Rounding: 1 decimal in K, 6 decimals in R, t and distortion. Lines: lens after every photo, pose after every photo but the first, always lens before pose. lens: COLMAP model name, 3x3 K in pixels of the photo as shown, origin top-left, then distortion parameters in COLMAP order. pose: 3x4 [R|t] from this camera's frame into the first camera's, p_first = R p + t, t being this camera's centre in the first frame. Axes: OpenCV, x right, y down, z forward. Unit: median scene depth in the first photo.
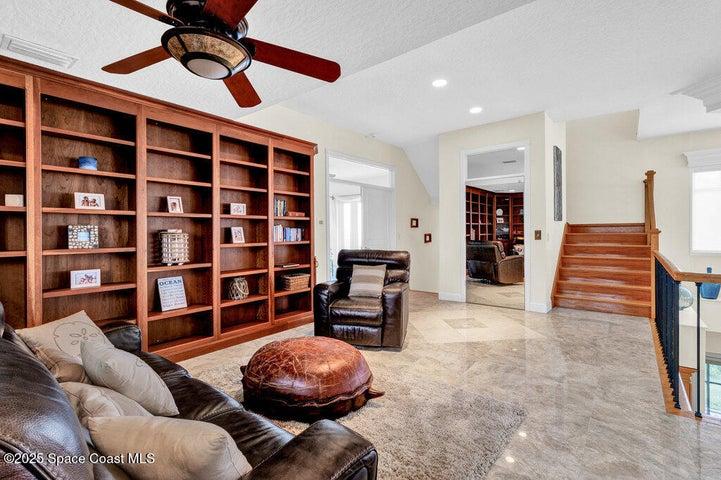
lens RADIAL K [[335.9, 0, 362.7], [0, 335.9, 233.2], [0, 0, 1]] dist [-0.000125, -0.000346]
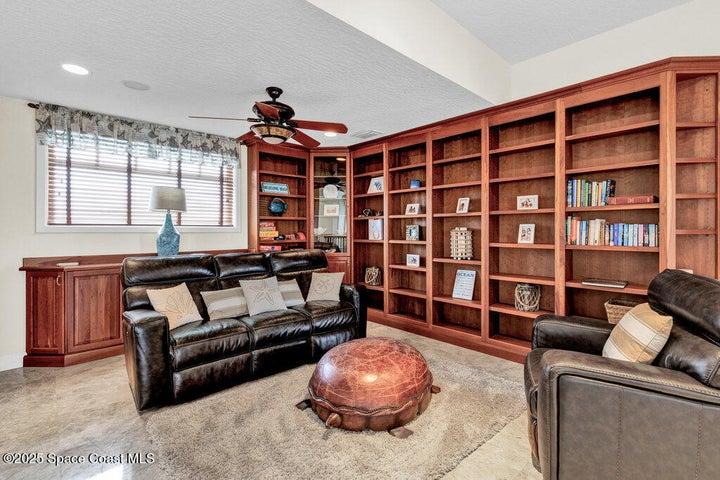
lens RADIAL K [[335.5, 0, 362.2], [0, 335.5, 233.2], [0, 0, 1]] dist [-0.000125, -0.000346]
pose [[-0.151180, 0.024793, -0.988195, 0.511905], [0.005007, 0.999692, 0.024315, -0.018325], [0.988494, -0.001272, -0.151257, 0.722301]]
